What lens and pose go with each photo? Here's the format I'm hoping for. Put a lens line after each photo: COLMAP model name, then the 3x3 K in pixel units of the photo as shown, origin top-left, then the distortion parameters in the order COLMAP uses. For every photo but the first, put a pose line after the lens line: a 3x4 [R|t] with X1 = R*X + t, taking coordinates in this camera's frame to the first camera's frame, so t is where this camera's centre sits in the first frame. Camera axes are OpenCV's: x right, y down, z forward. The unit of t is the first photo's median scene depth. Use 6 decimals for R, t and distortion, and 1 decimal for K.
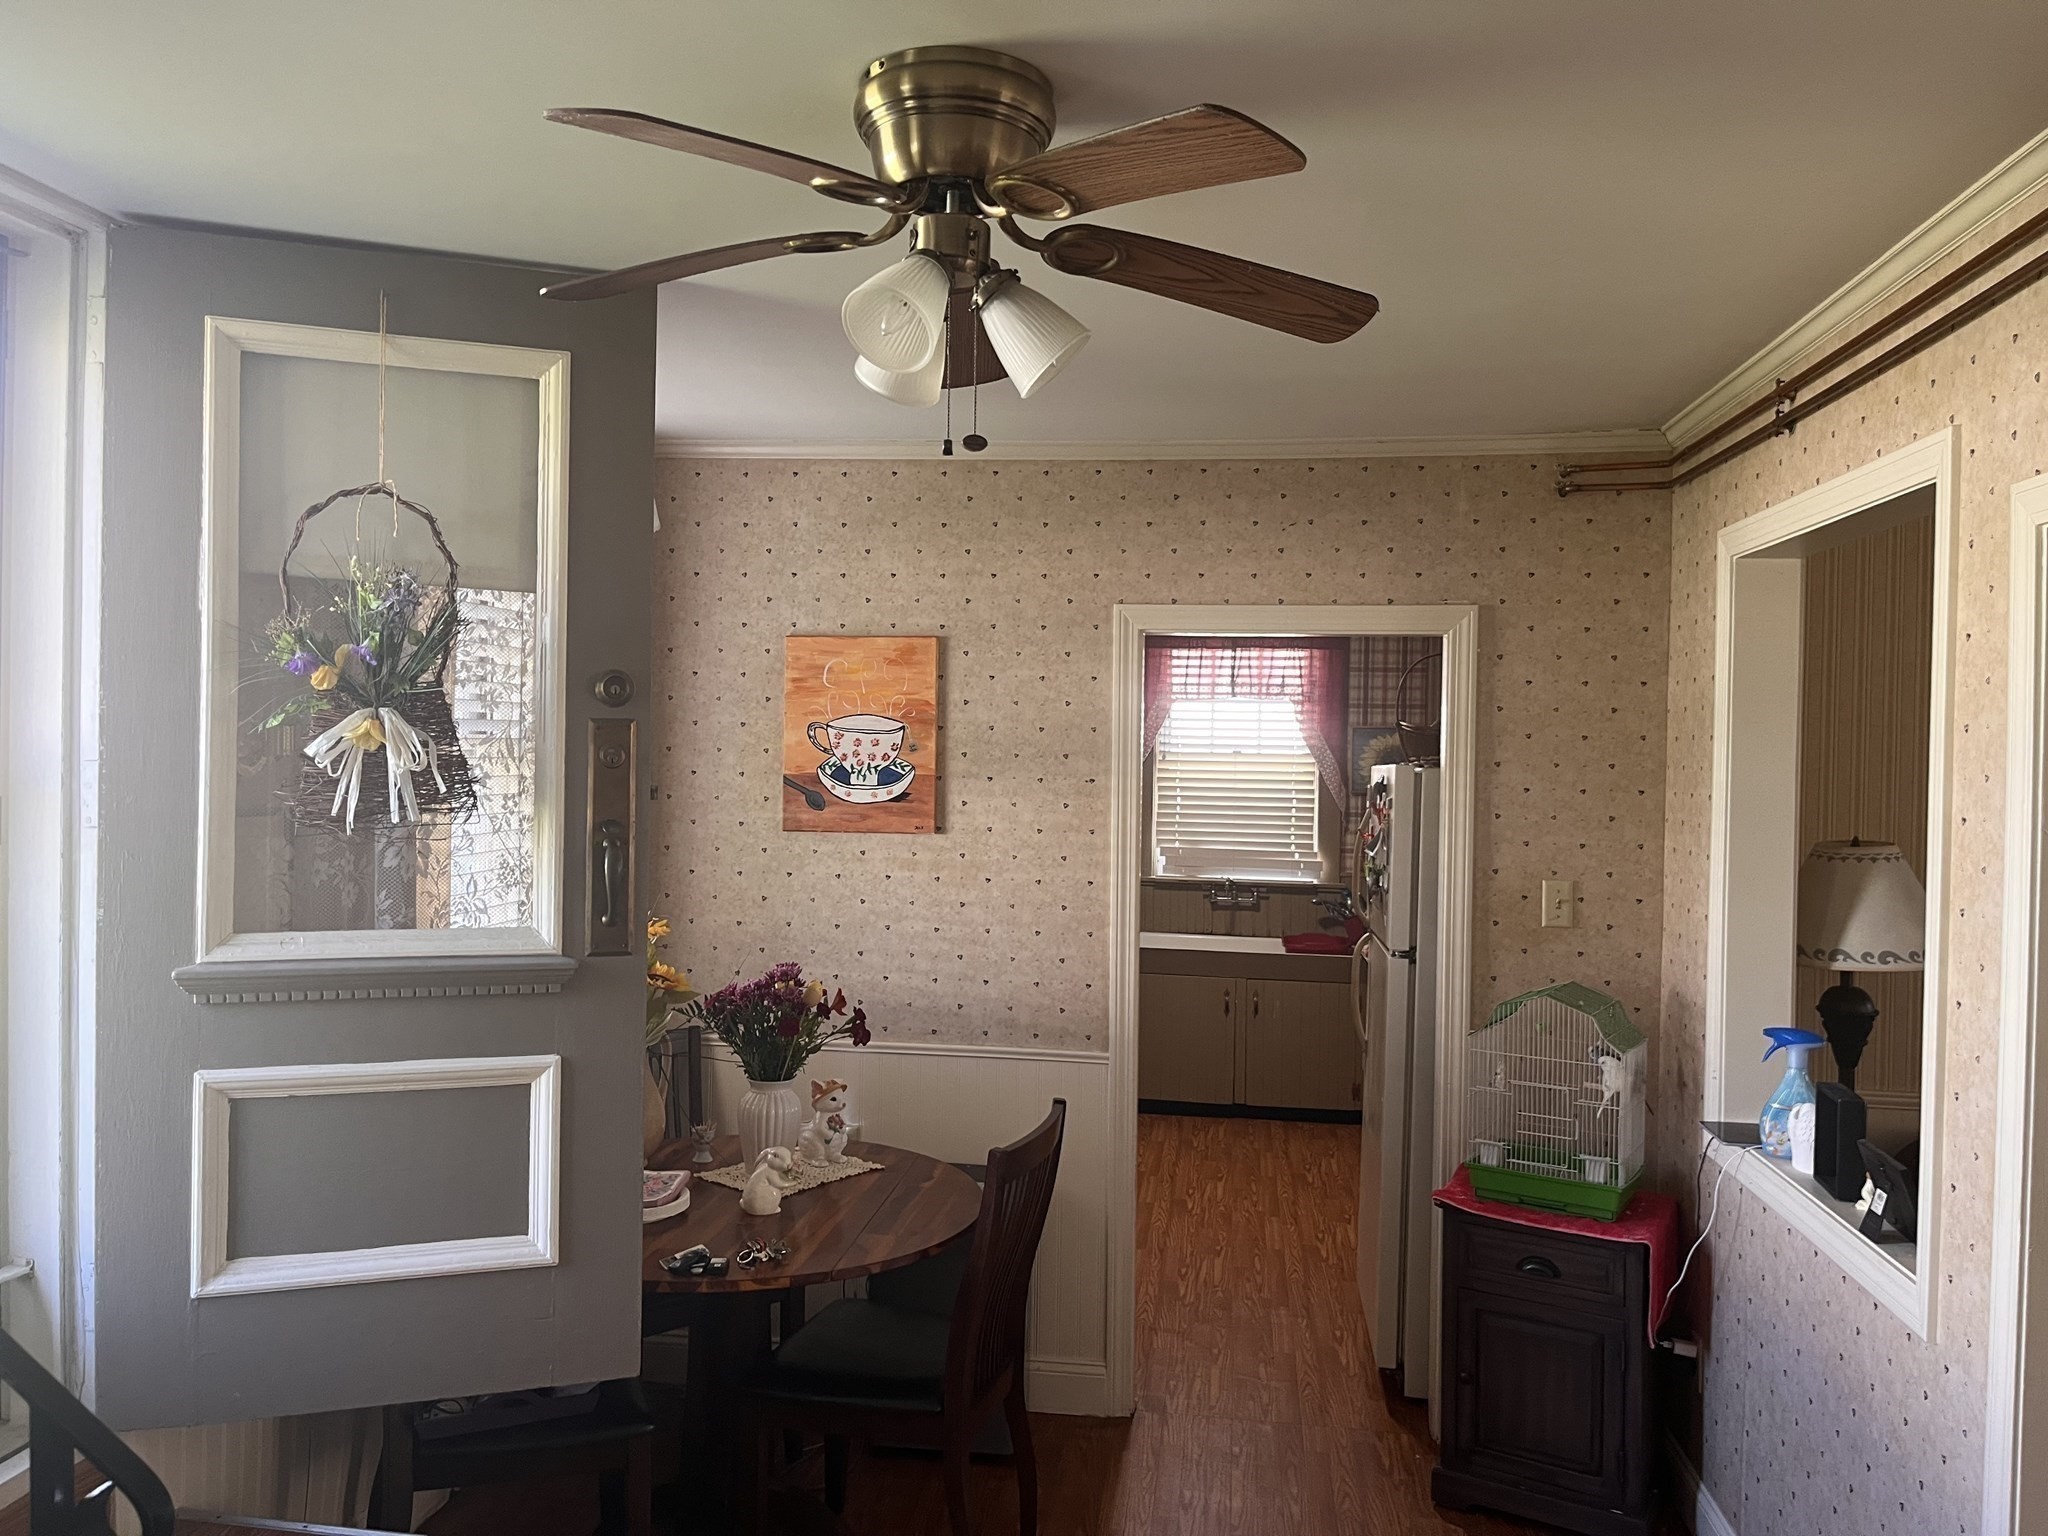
lens RADIAL K [[1540.1, 0, 1030.0], [0, 1540.1, 762.3], [0, 0, 1]] dist [0.057456, -0.083509]
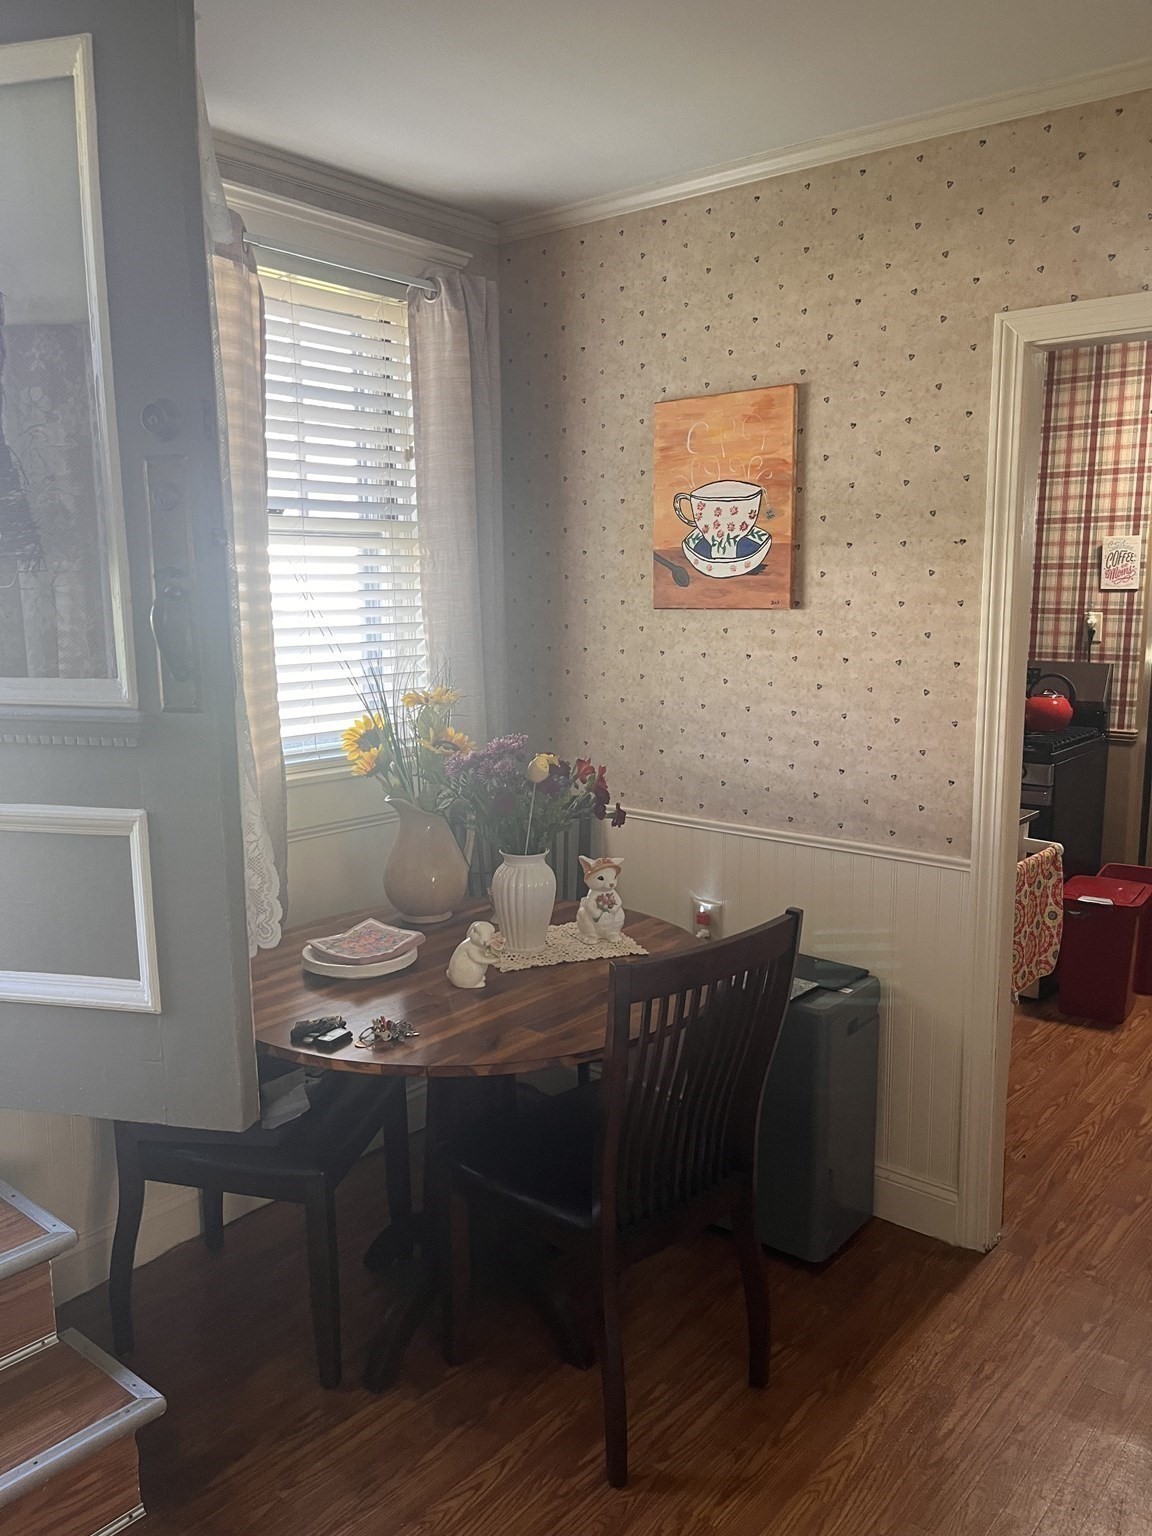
lens RADIAL K [[1162.4, 0, 578.3], [0, 1162.4, 789.9], [0, 0, 1]] dist [0.052398, -0.084614]
pose [[0.847863, 0.070266, -0.525538, 0.204291], [0.017476, 0.986938, 0.160150, 0.039386], [0.529927, -0.144969, 0.835561, 0.334352]]
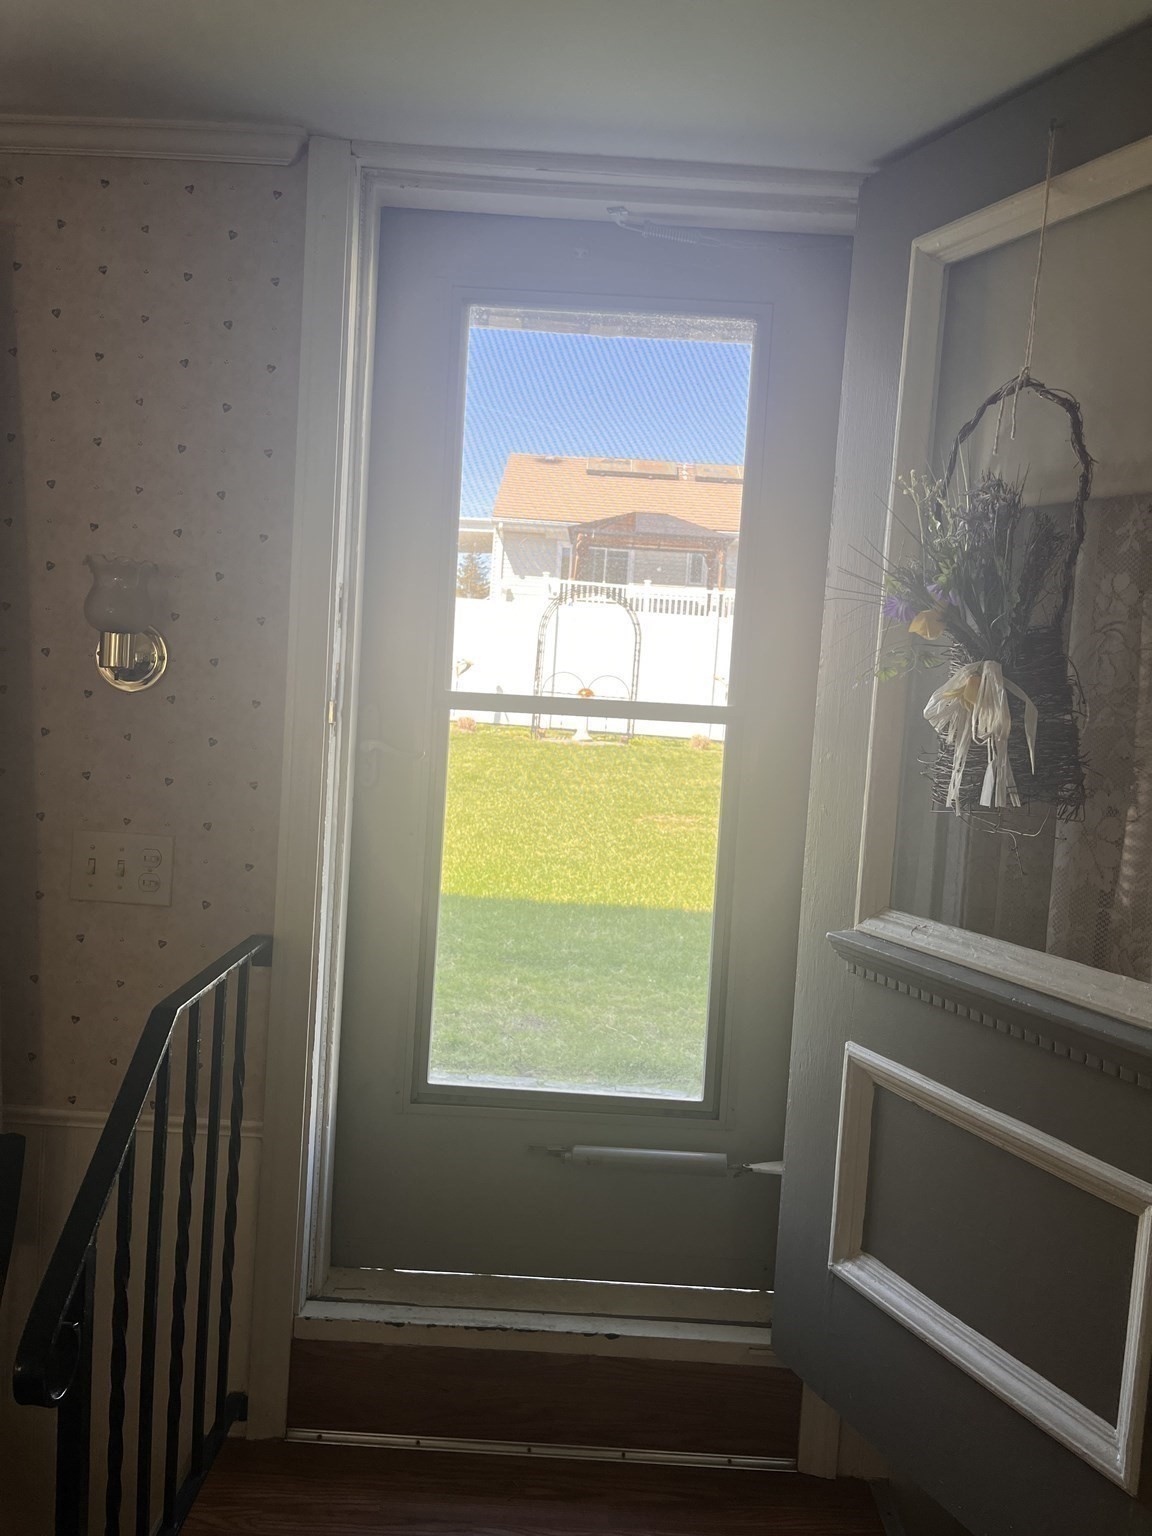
lens RADIAL K [[1187.0, 0, 576.2], [0, 1187.0, 764.7], [0, 0, 1]] dist [0.108002, -0.150239]
pose [[0.141230, 0.058044, -0.988274, 0.099398], [-0.067636, 0.996513, 0.048862, 0.001181], [0.987664, 0.059942, 0.144663, 0.425239]]
